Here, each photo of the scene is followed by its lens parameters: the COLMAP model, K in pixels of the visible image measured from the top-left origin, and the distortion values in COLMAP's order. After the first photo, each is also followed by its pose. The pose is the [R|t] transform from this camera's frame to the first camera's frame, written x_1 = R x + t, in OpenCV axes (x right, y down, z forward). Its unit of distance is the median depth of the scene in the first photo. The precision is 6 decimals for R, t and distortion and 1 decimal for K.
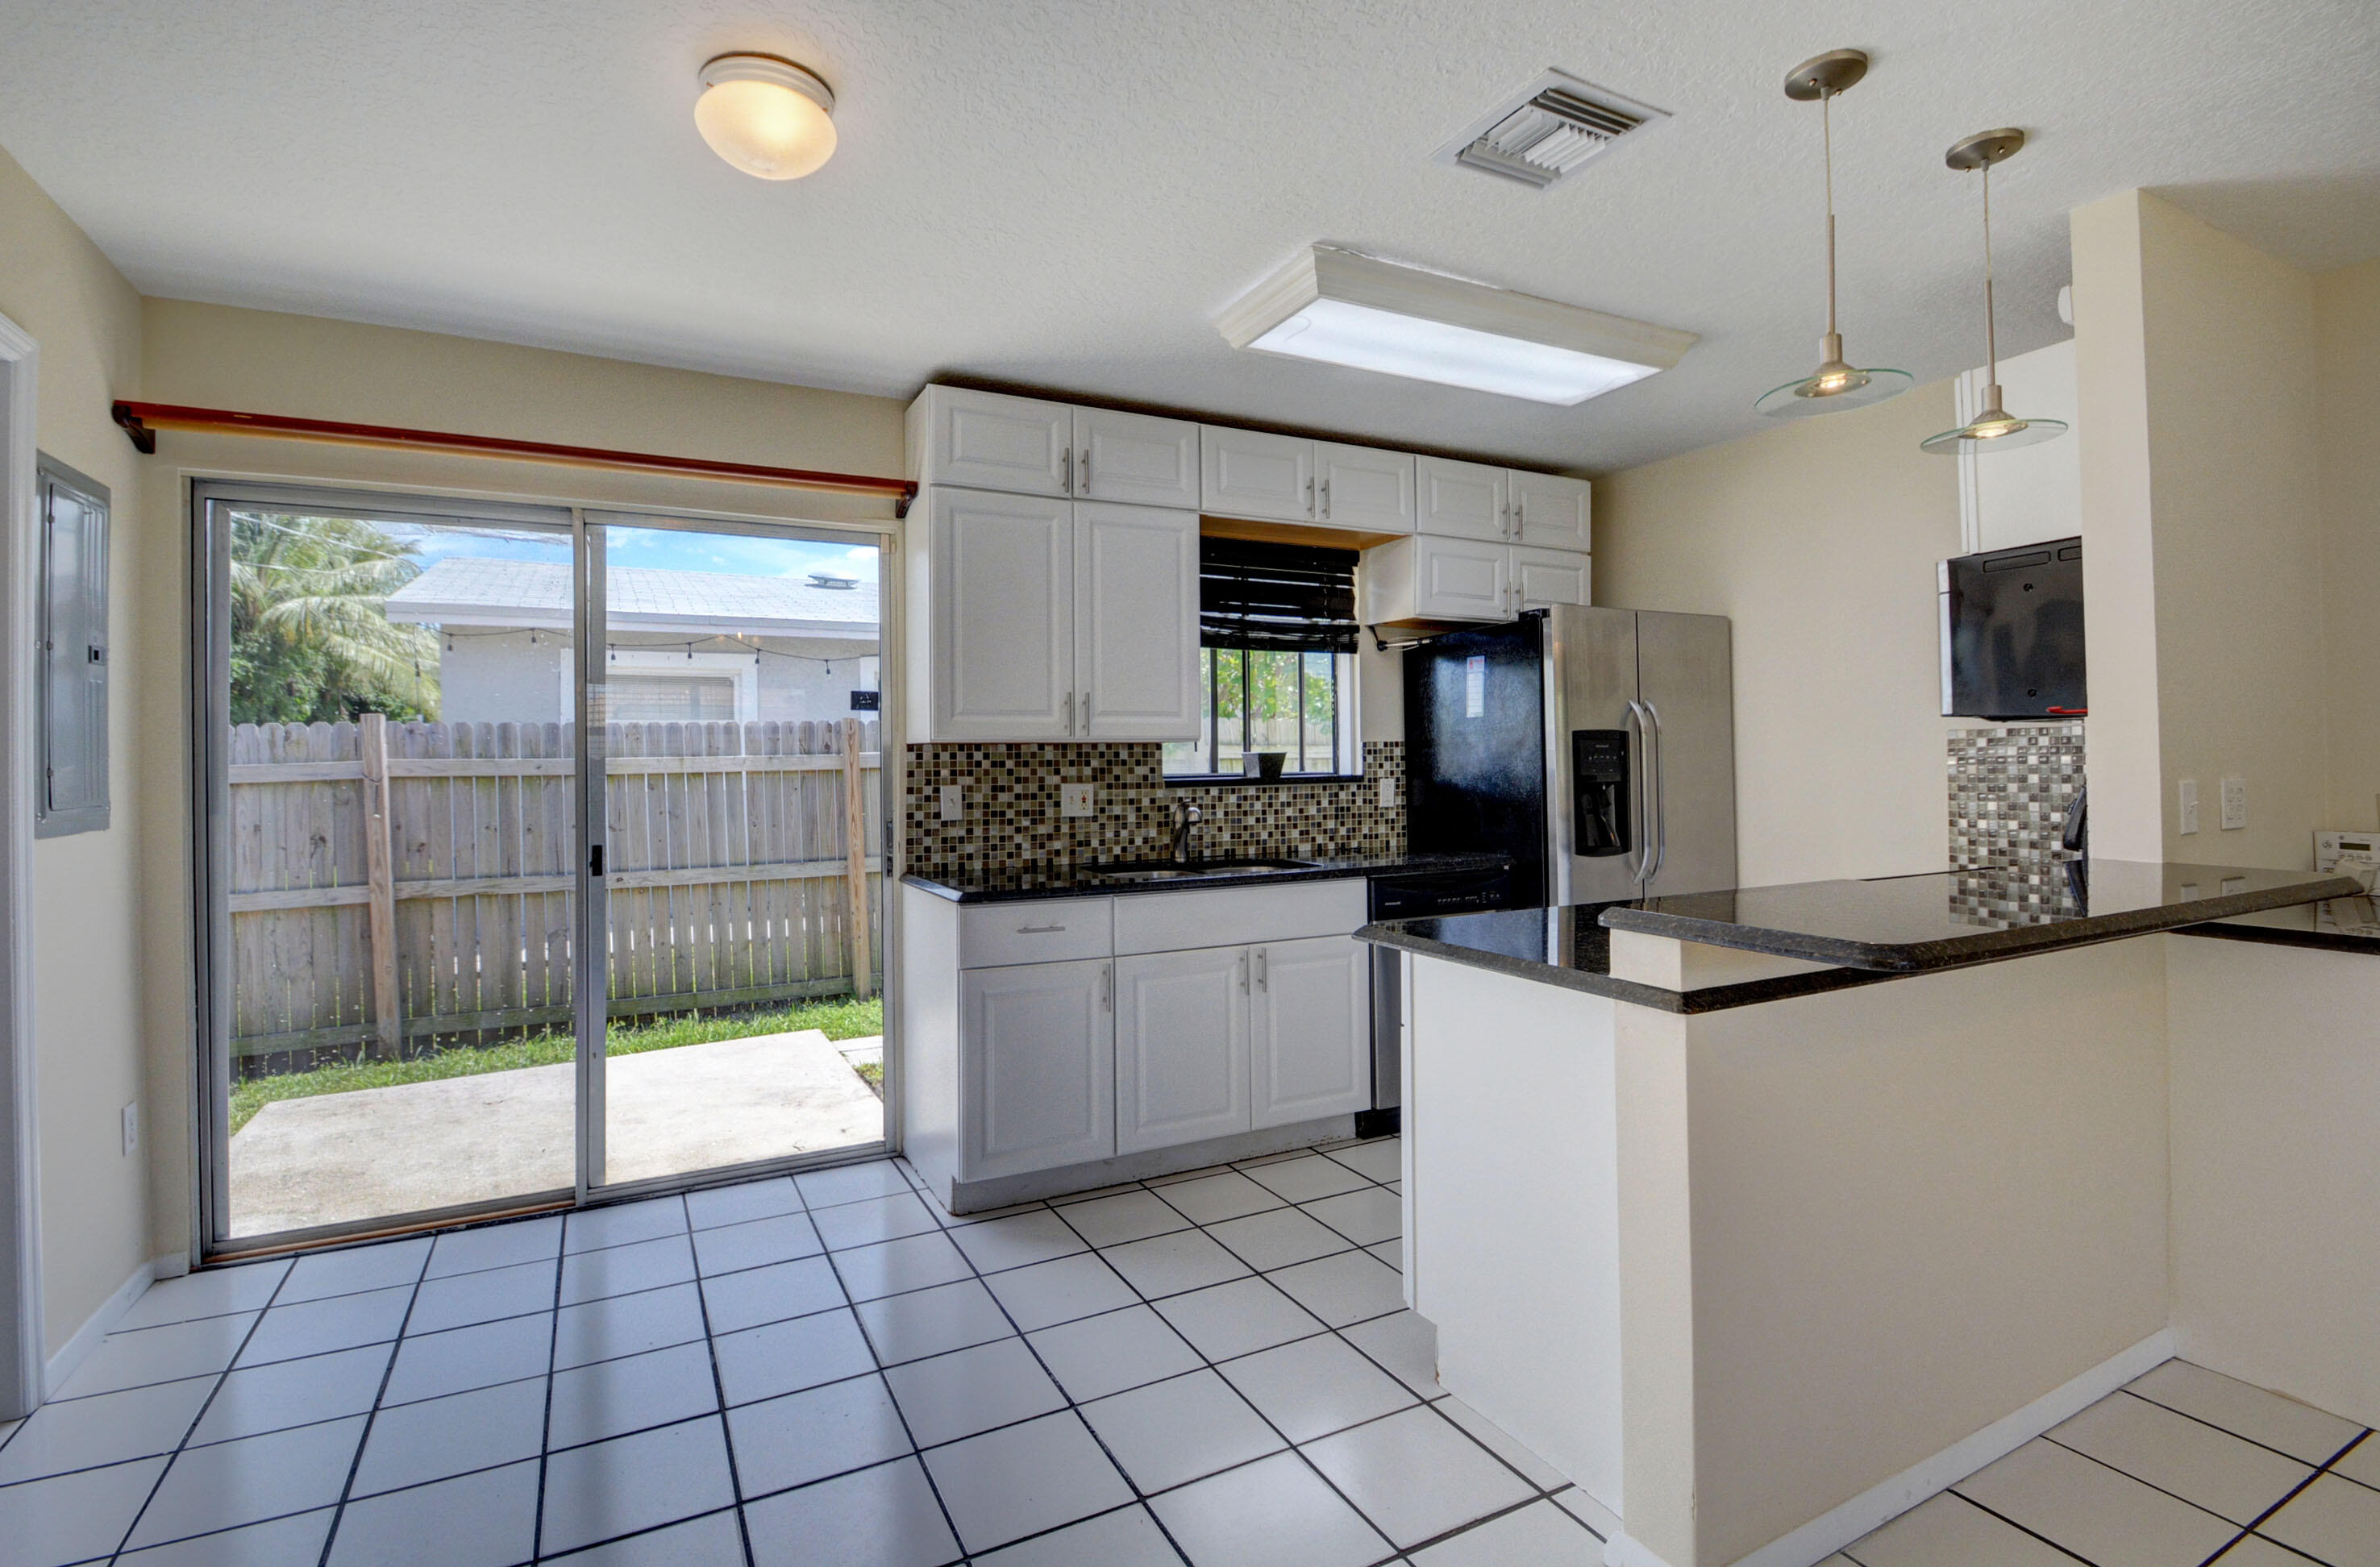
lens RADIAL K [[1096.5, 0, 1163.9], [0, 1096.5, 756.8], [0, 0, 1]] dist [-0.006522, -0.003473]
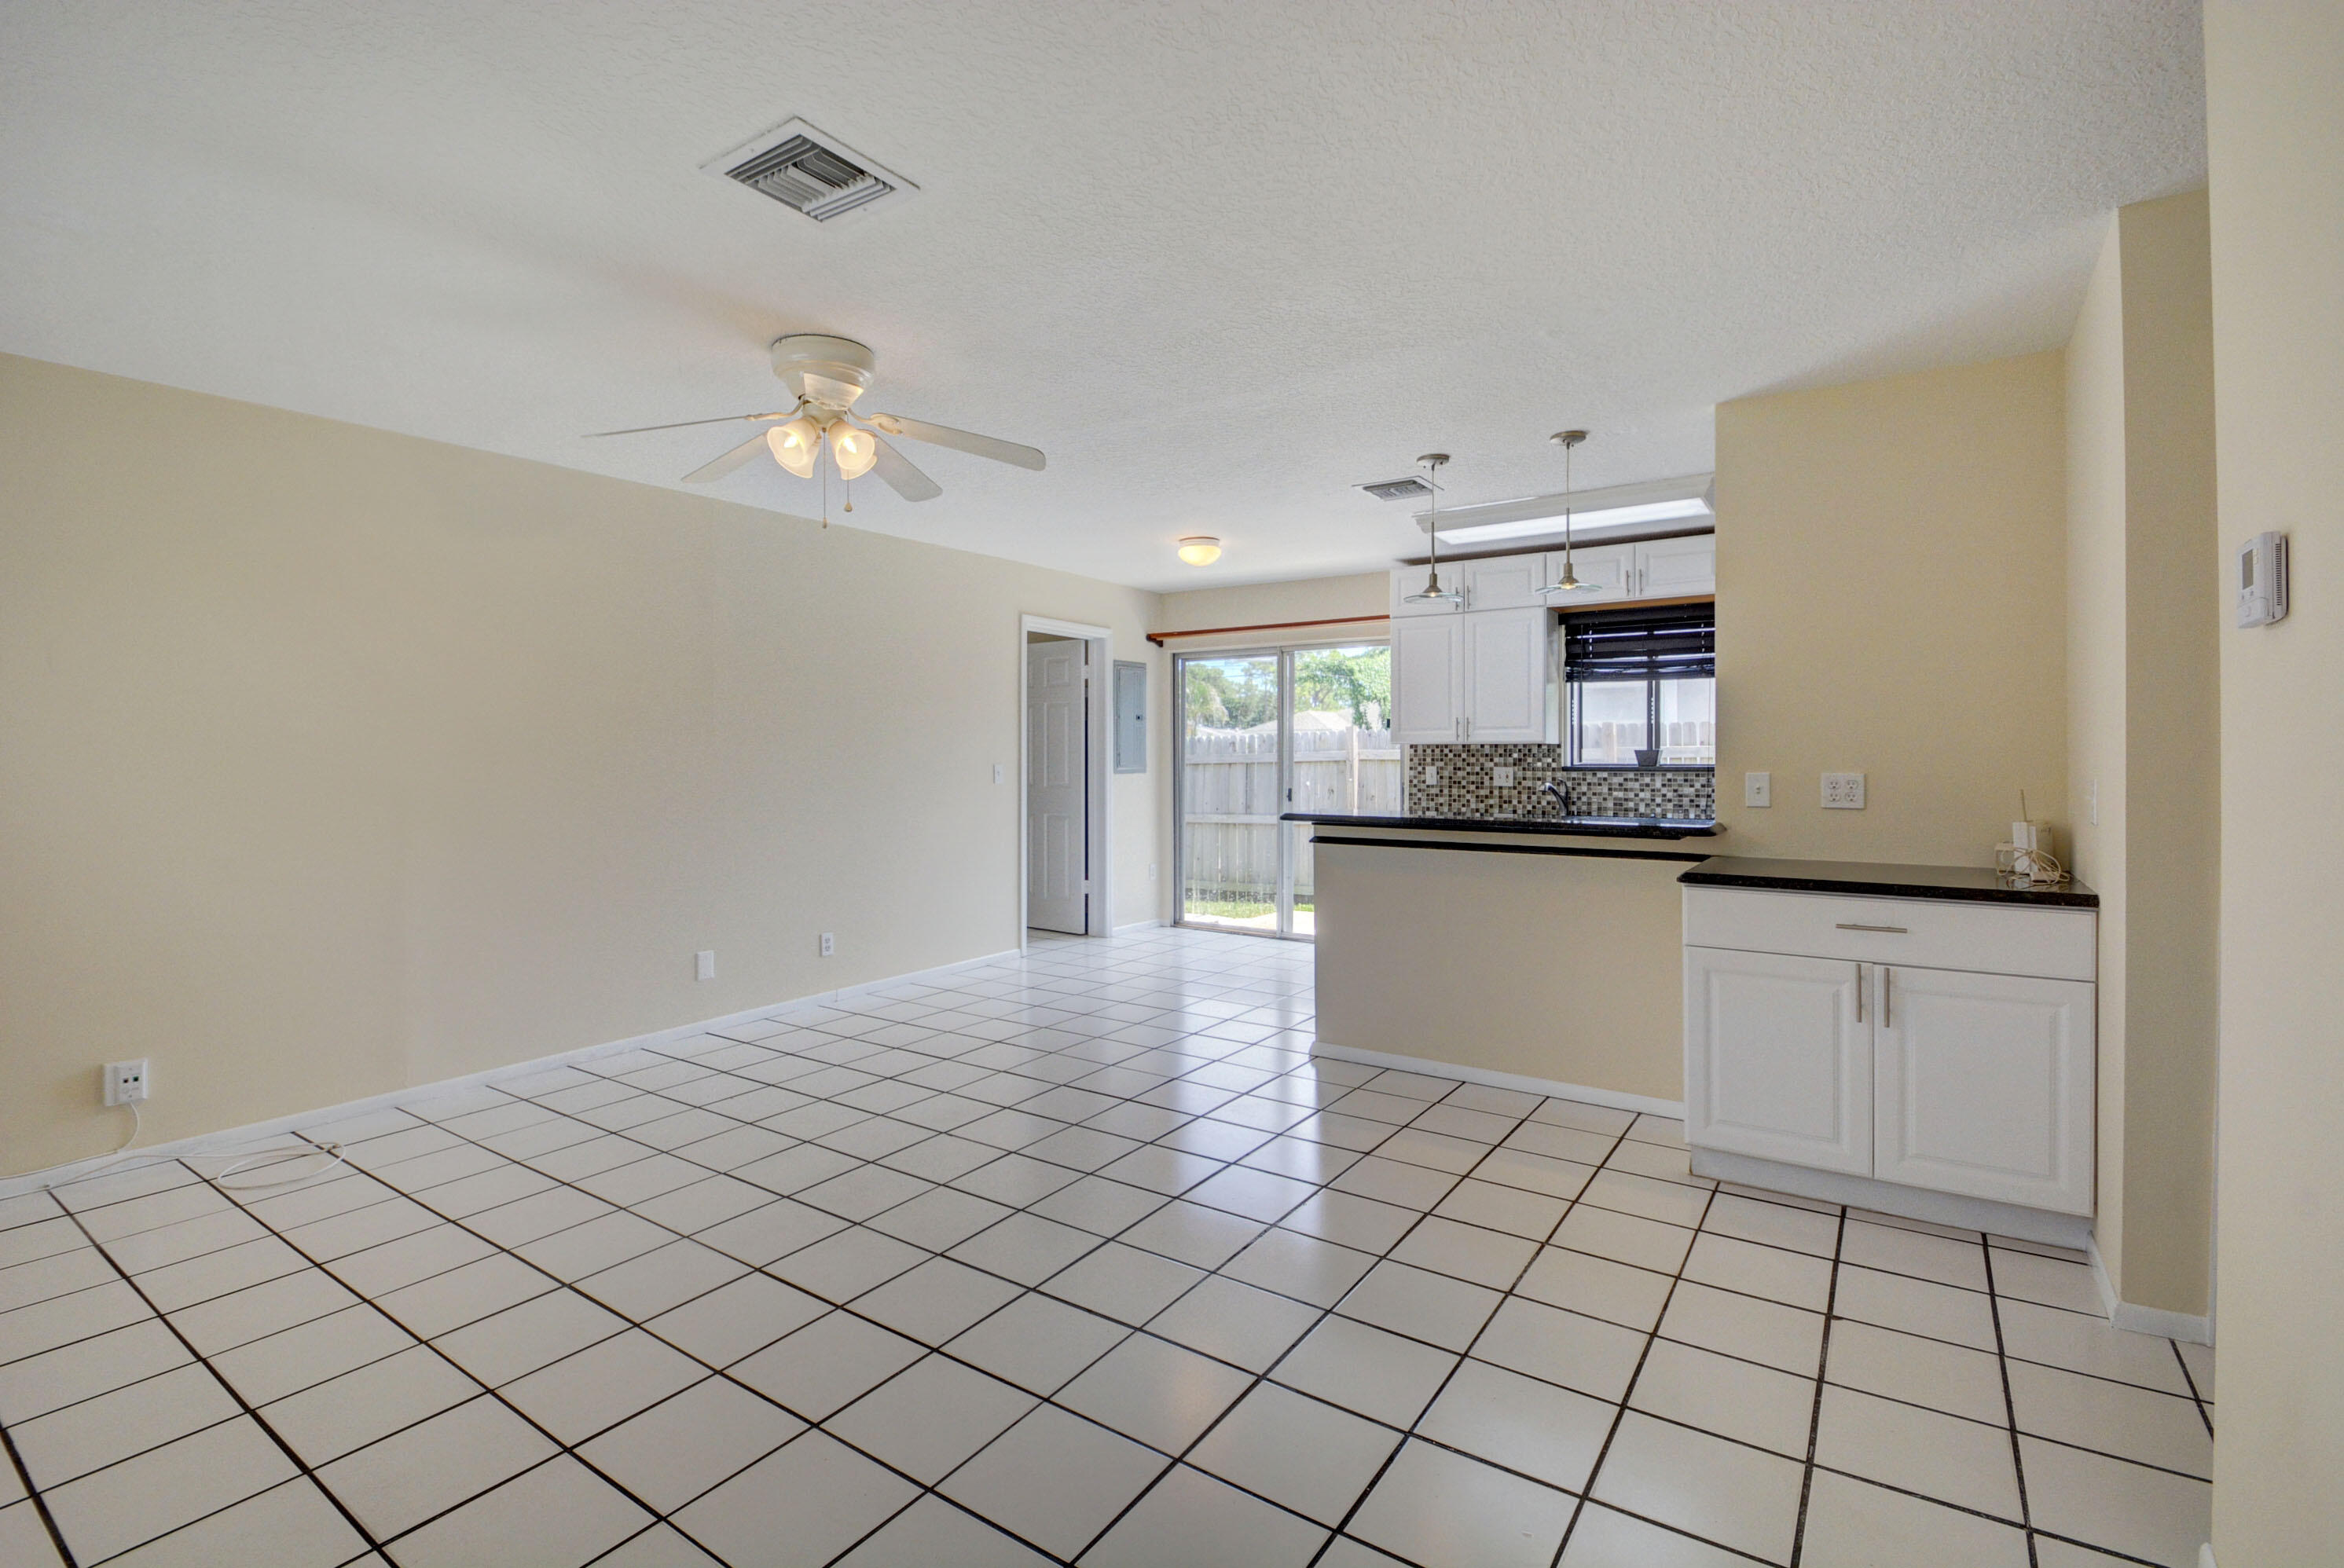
lens RADIAL K [[1079.9, 0, 1110.2], [0, 1079.9, 758.1], [0, 0, 1]] dist [-0.006522, -0.003473]
pose [[0.449541, 0.013069, -0.893164, 1.175809], [-0.002556, 0.999908, 0.013345, -0.011108], [0.893256, -0.003716, 0.449533, -0.327061]]
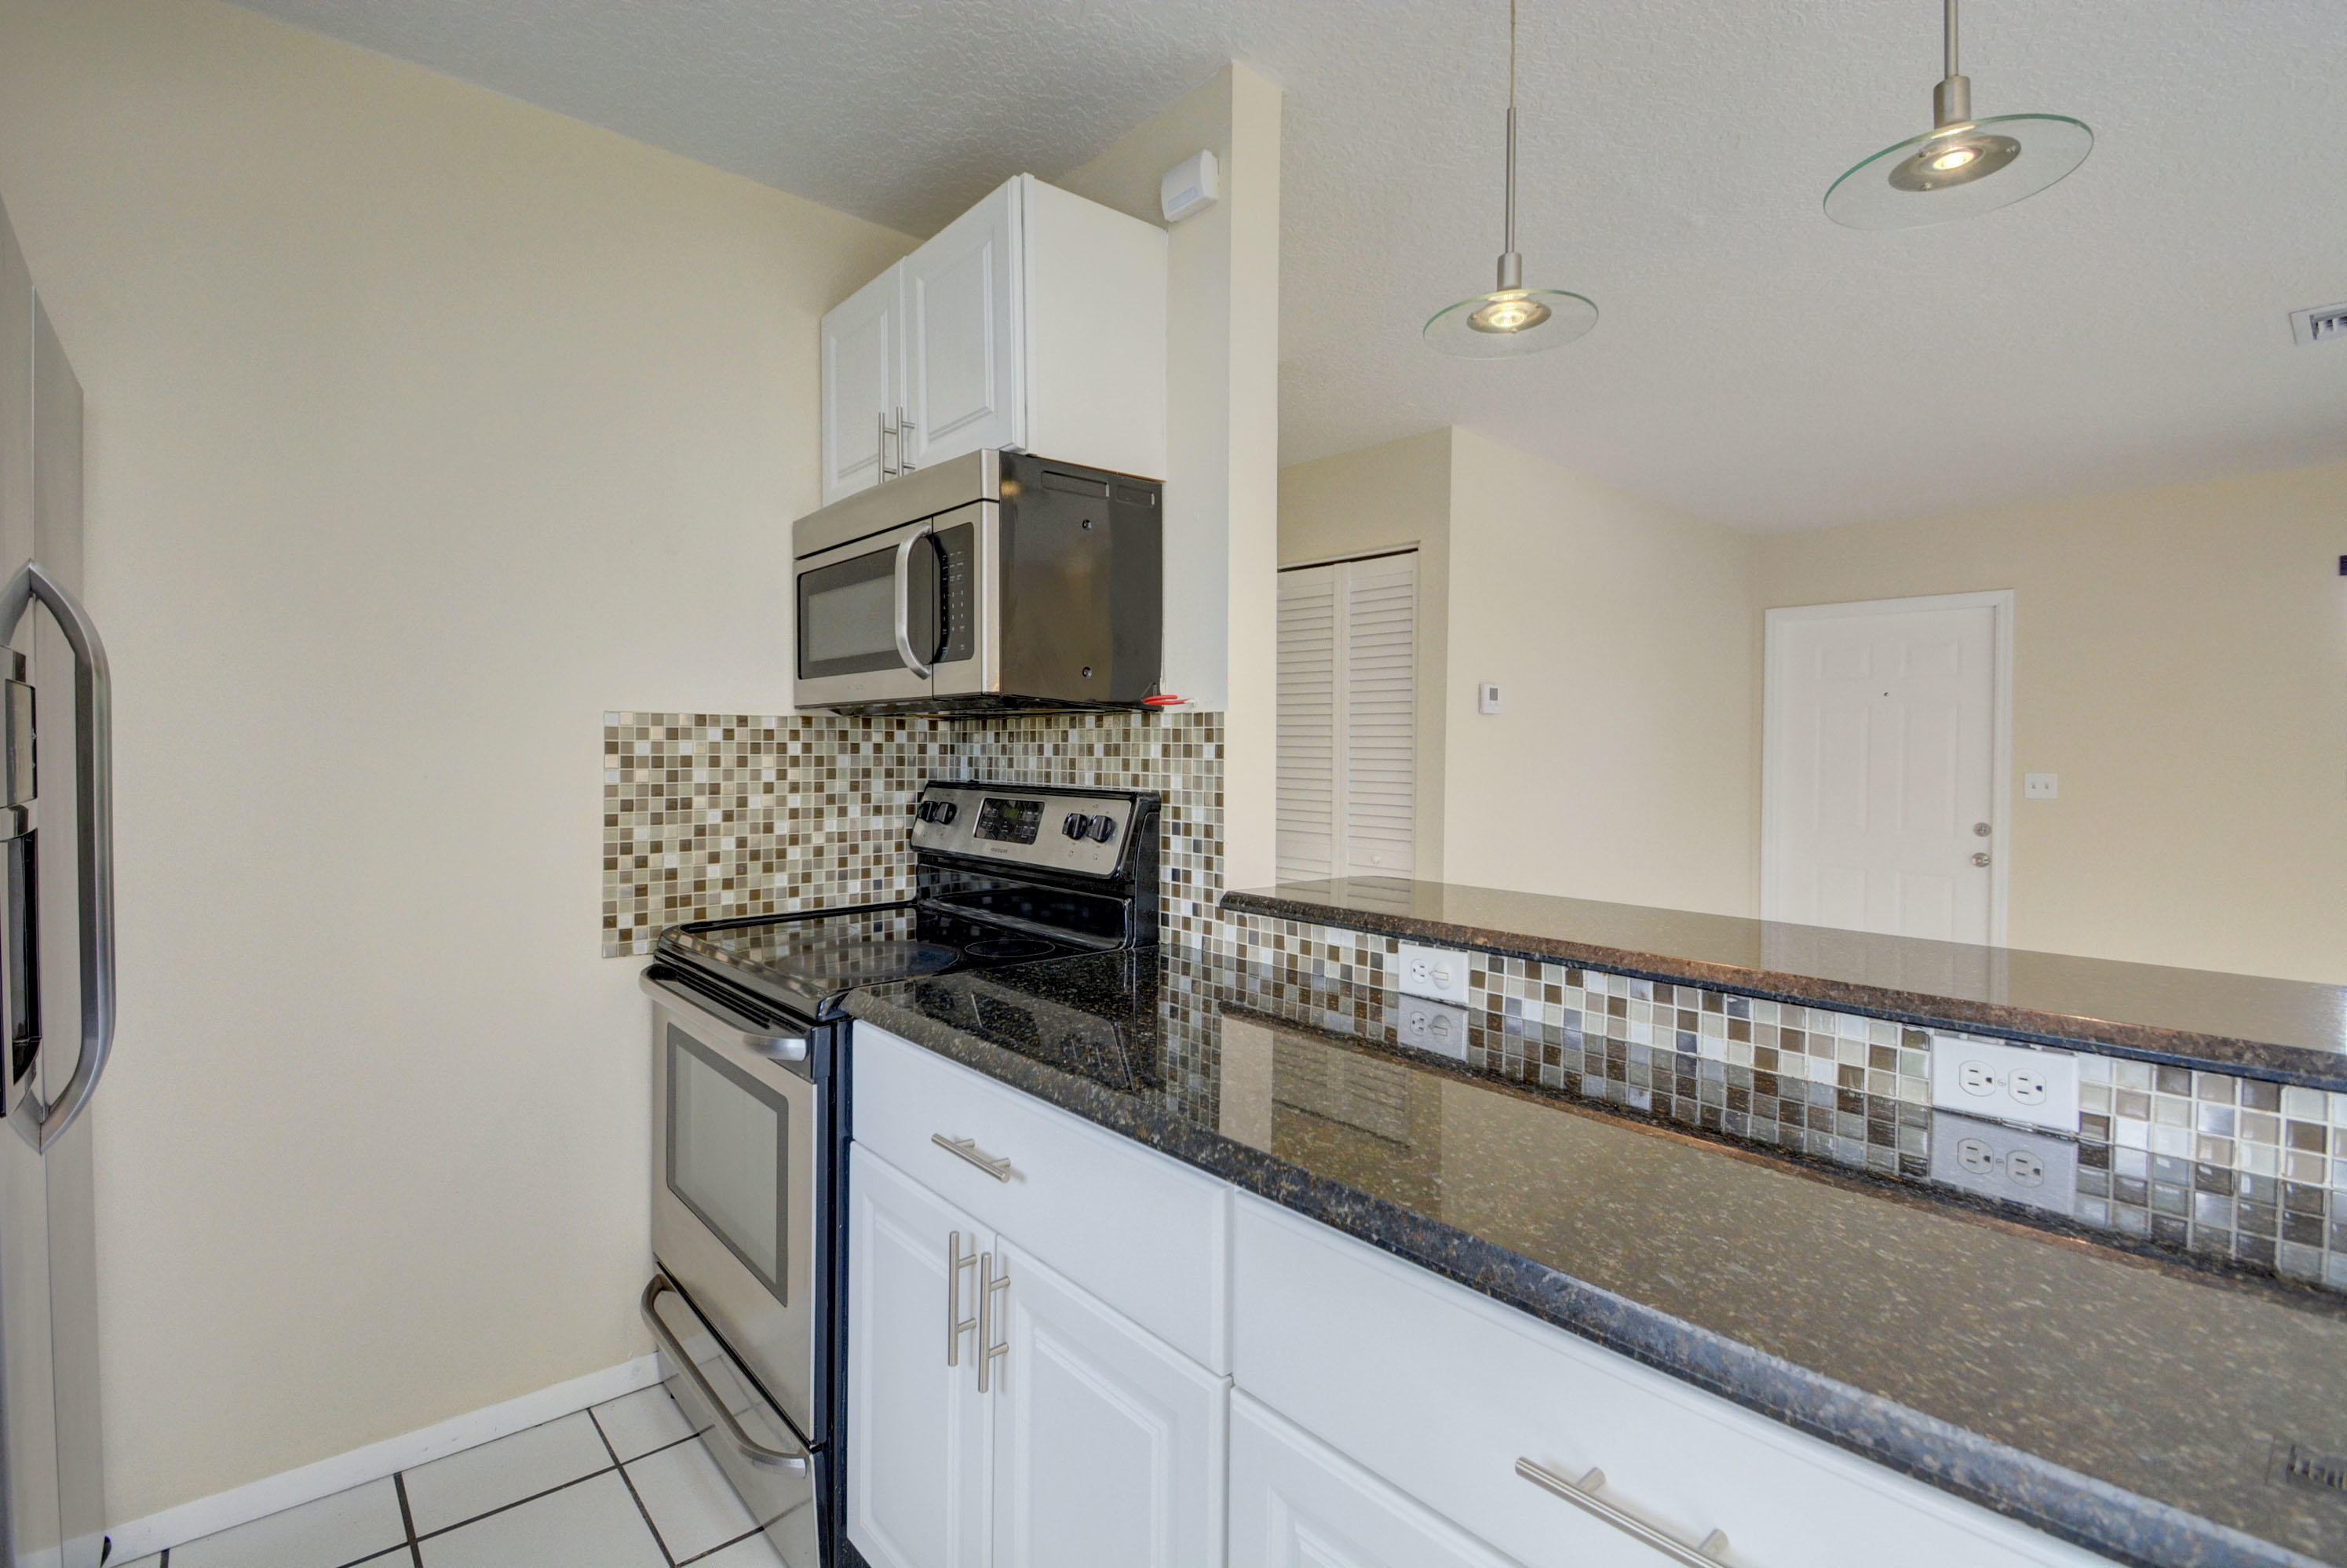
lens RADIAL K [[1081.3, 0, 1149.5], [0, 1081.3, 756.8], [0, 0, 1]] dist [-0.006522, -0.003473]
pose [[-0.224784, 0.003509, 0.974402, 0.059556], [-0.010729, 0.999924, -0.006076, 0.001272], [-0.974350, -0.011820, -0.224729, 0.778893]]
